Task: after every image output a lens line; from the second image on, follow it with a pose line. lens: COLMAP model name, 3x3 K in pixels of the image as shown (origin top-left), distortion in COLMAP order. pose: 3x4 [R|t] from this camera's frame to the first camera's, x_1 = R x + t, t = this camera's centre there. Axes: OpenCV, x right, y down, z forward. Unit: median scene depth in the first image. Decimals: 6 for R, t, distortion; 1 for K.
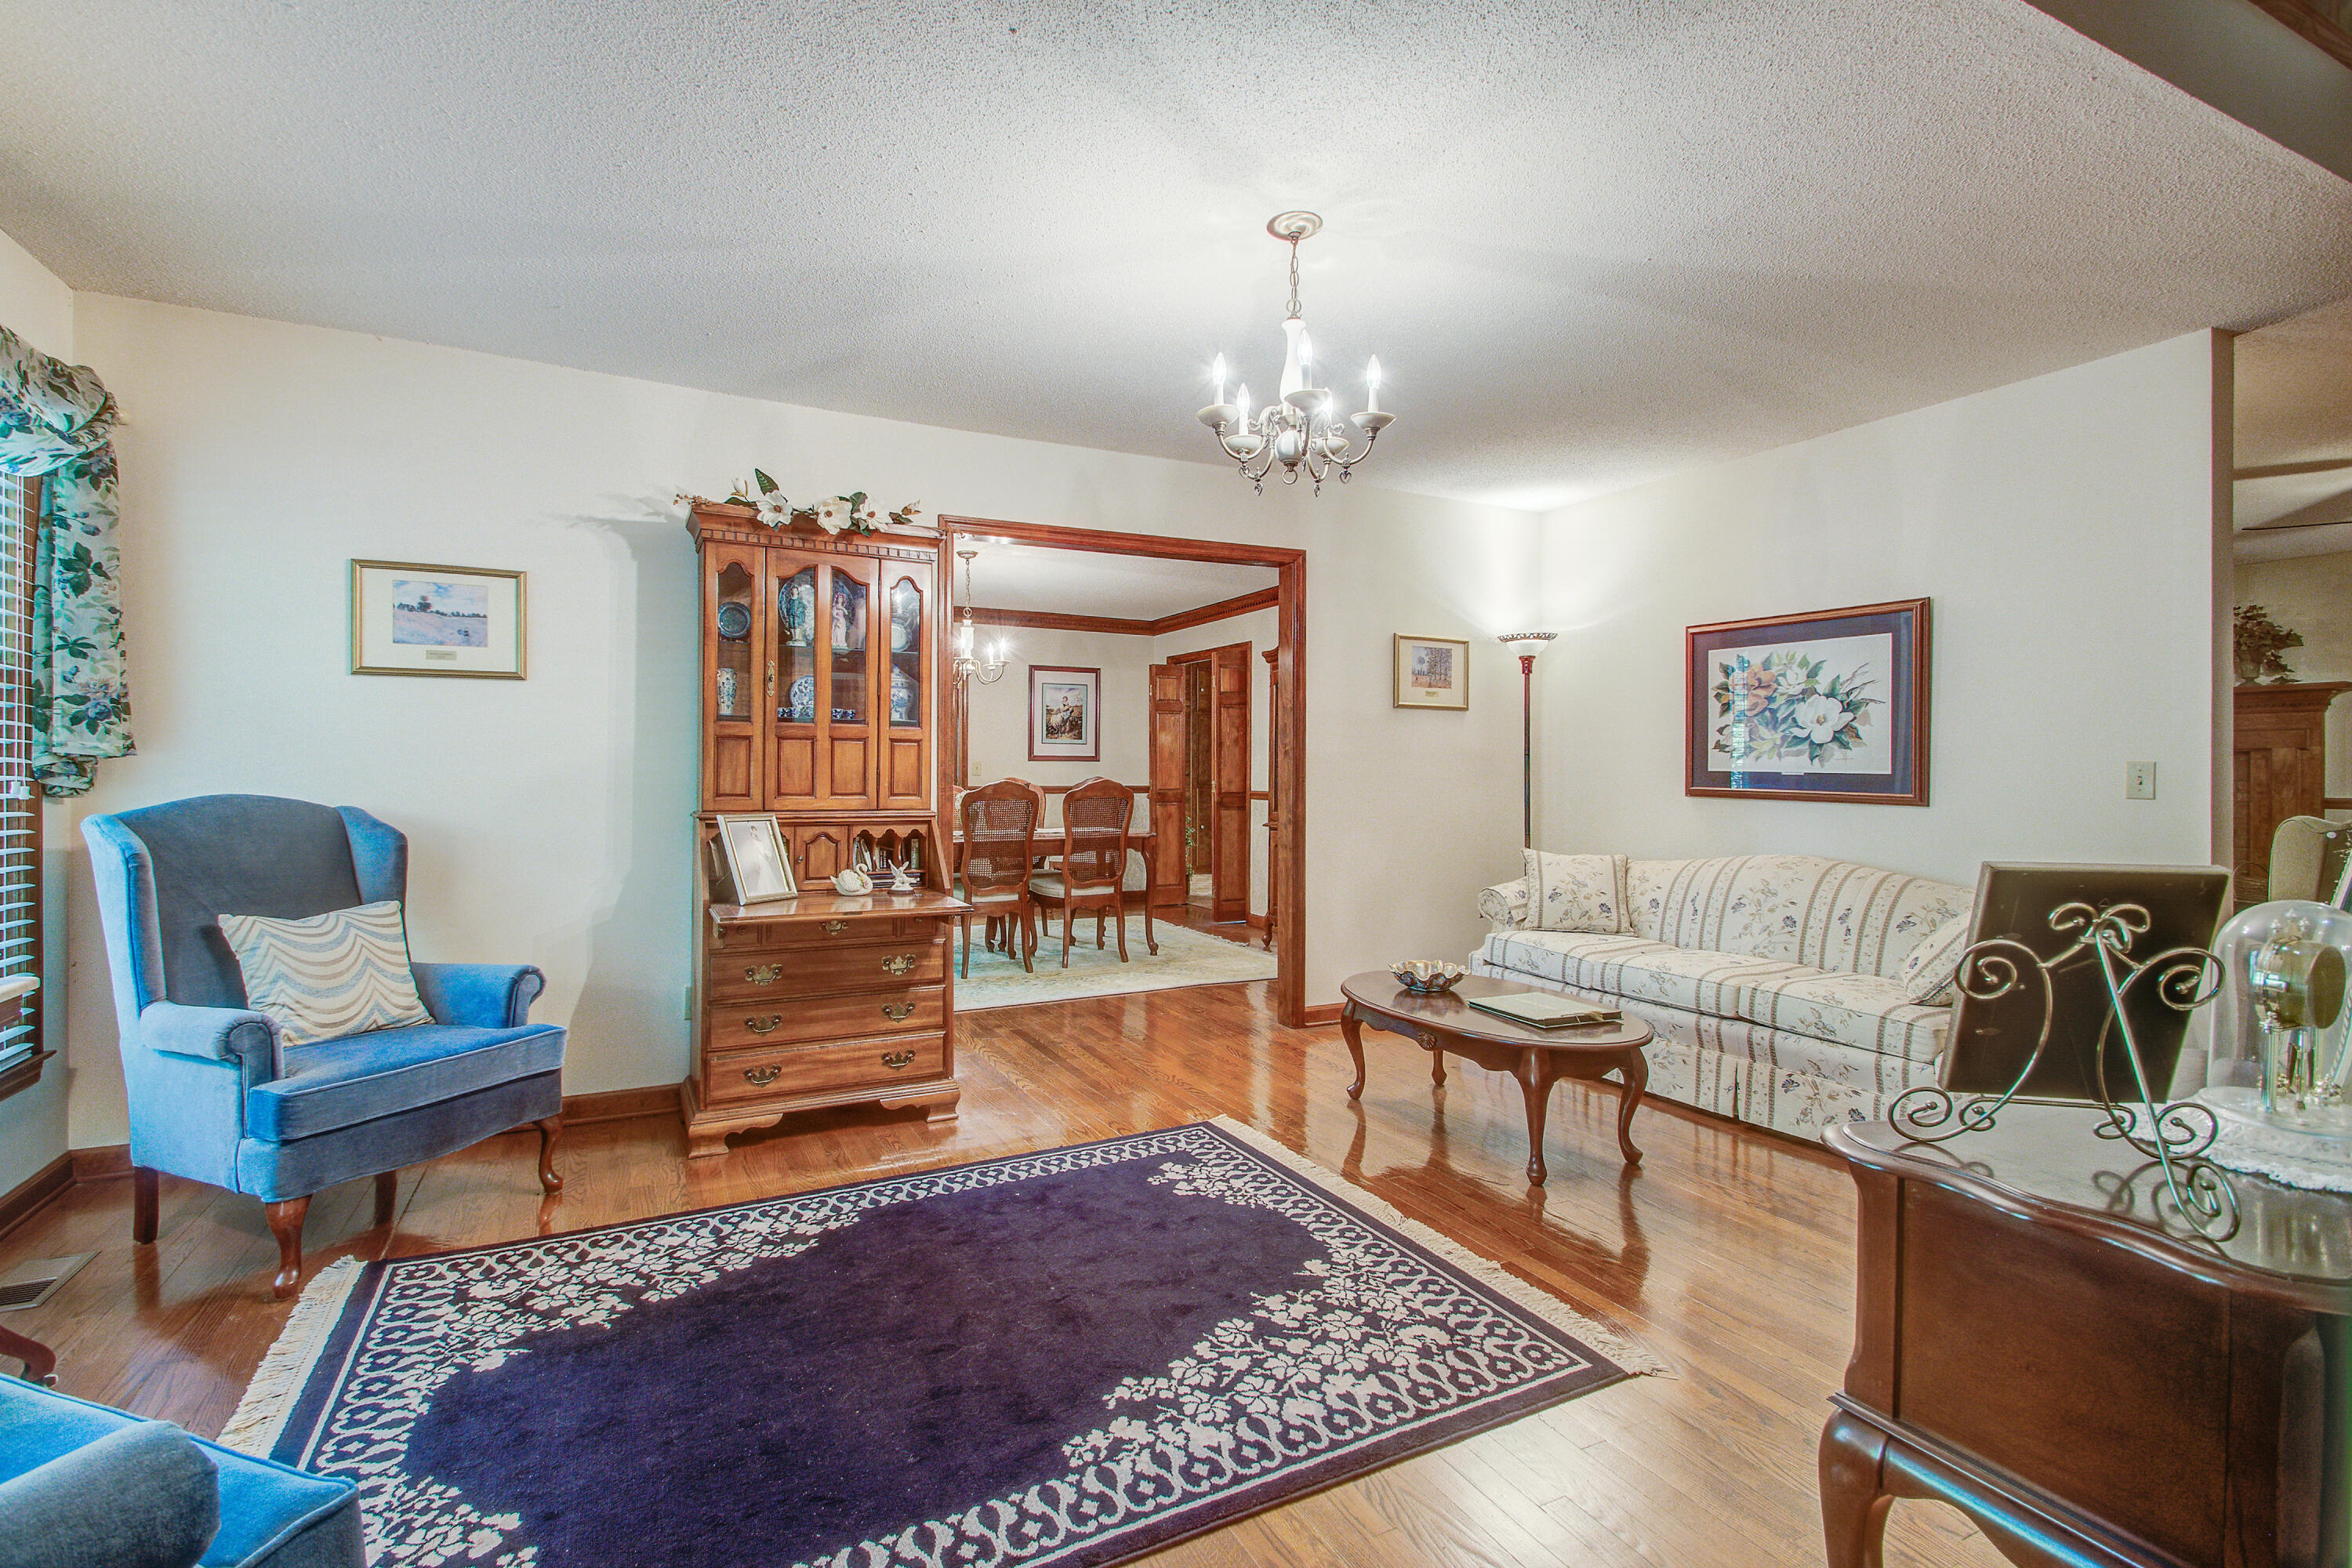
lens RADIAL K [[1054.3, 0, 1149.9], [0, 1054.3, 768.2], [0, 0, 1]] dist [0.015975, -0.000004]
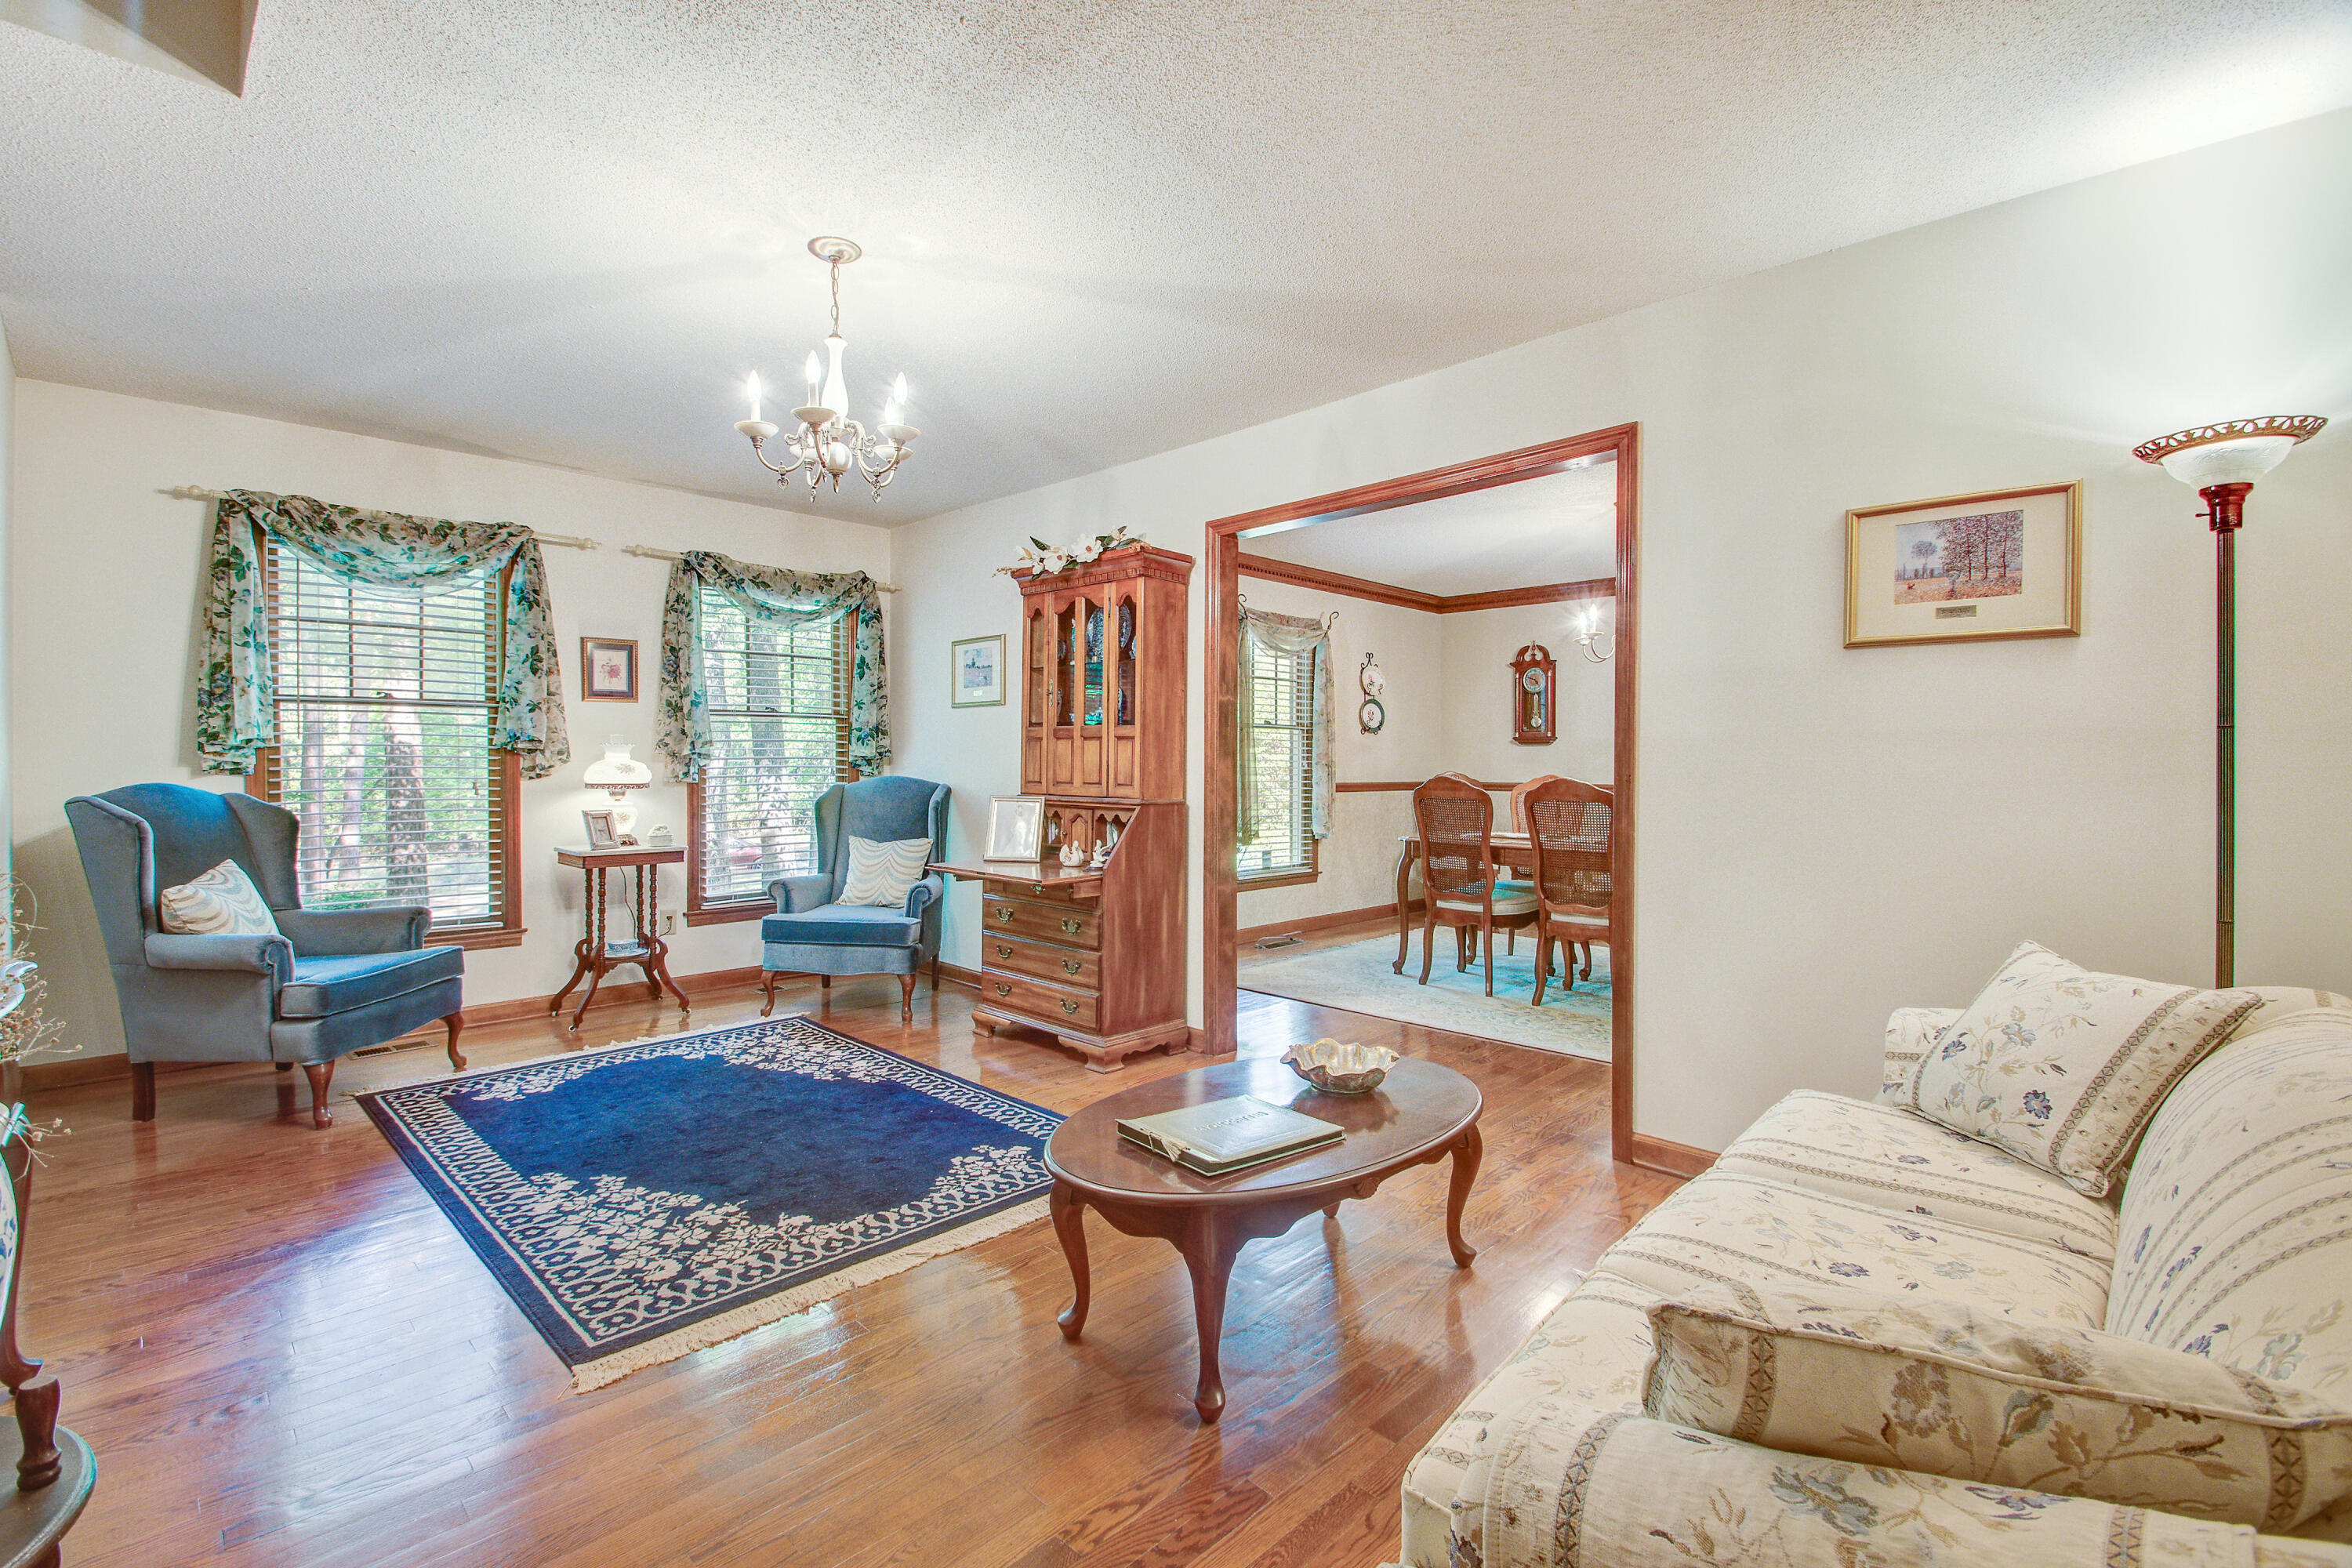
lens RADIAL K [[1058.3, 0, 1148.1], [0, 1058.3, 772.3], [0, 0, 1]] dist [0.017485, -0.015647]
pose [[0.309641, 0.008434, -0.950816, 1.413391], [0.000407, 0.999959, 0.009003, 0.001425], [0.950853, -0.003175, 0.309625, 1.092616]]
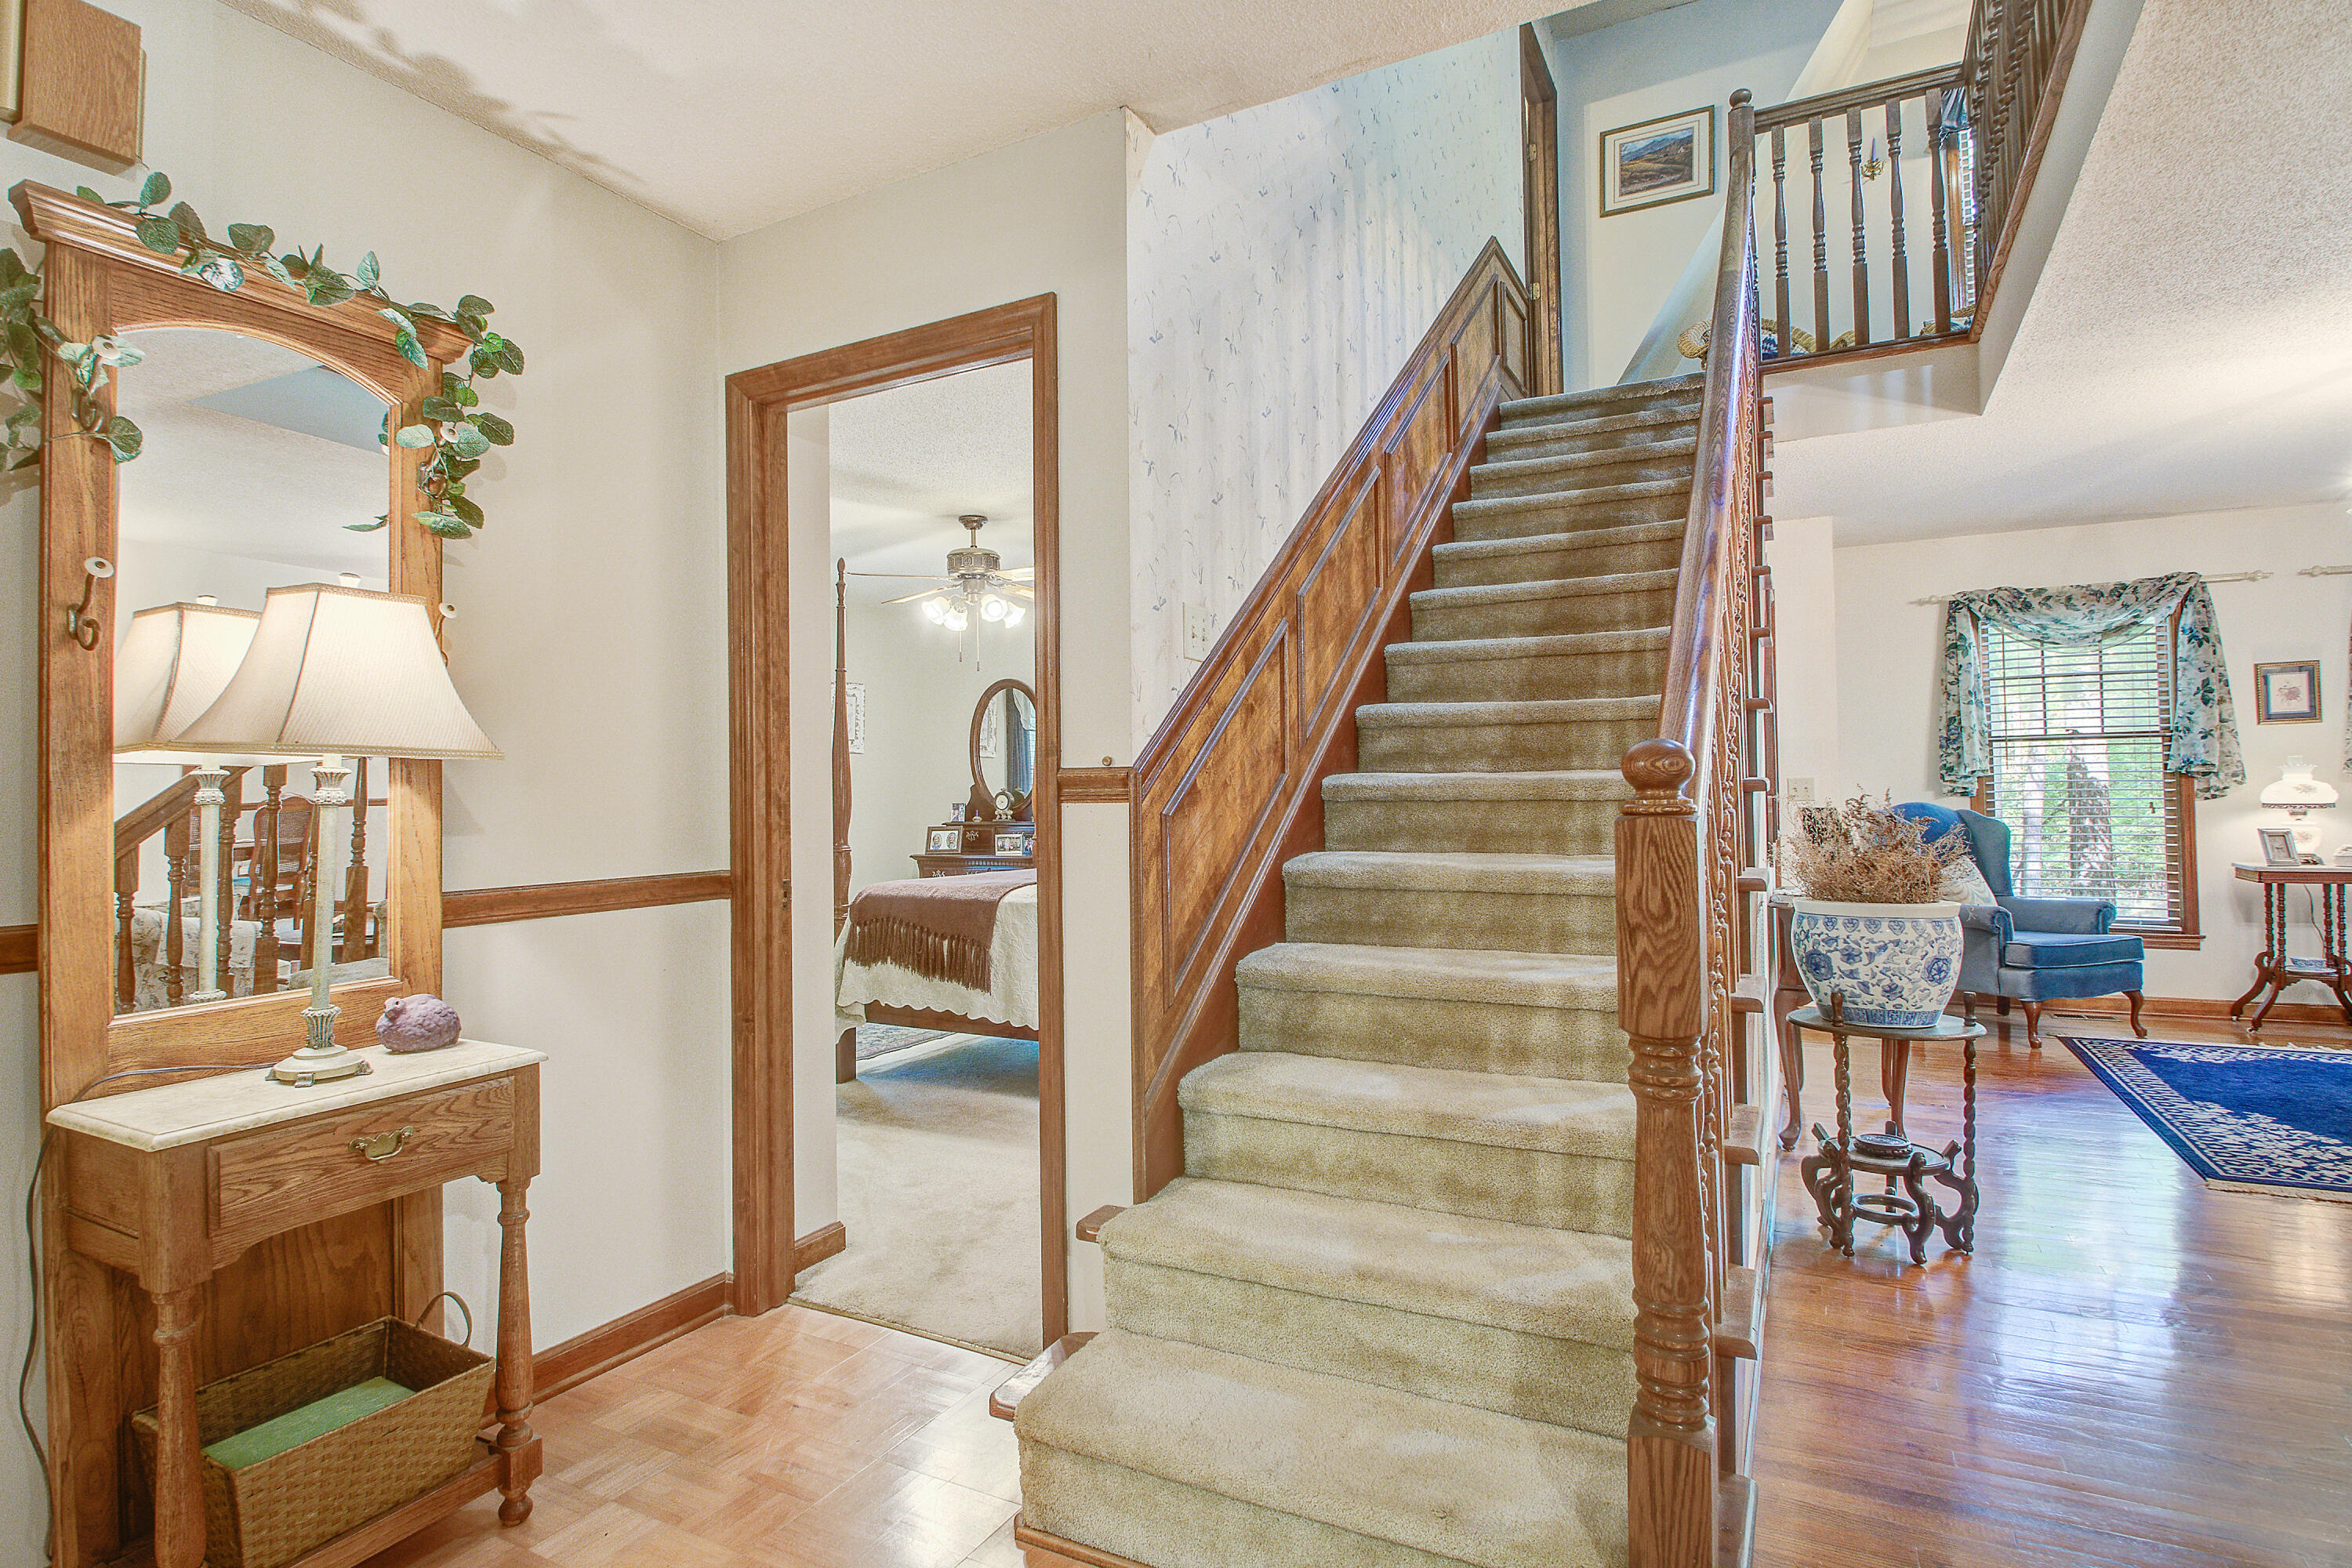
lens RADIAL K [[1166.4, 0, 1179.2], [0, 1166.4, 769.9], [0, 0, 1]] dist [0.021721, -0.029599]
pose [[-0.815588, -0.002890, -0.578625, 2.309850], [0.013784, 0.999607, -0.024422, 0.000512], [0.578468, -0.027894, -0.815228, 1.354413]]
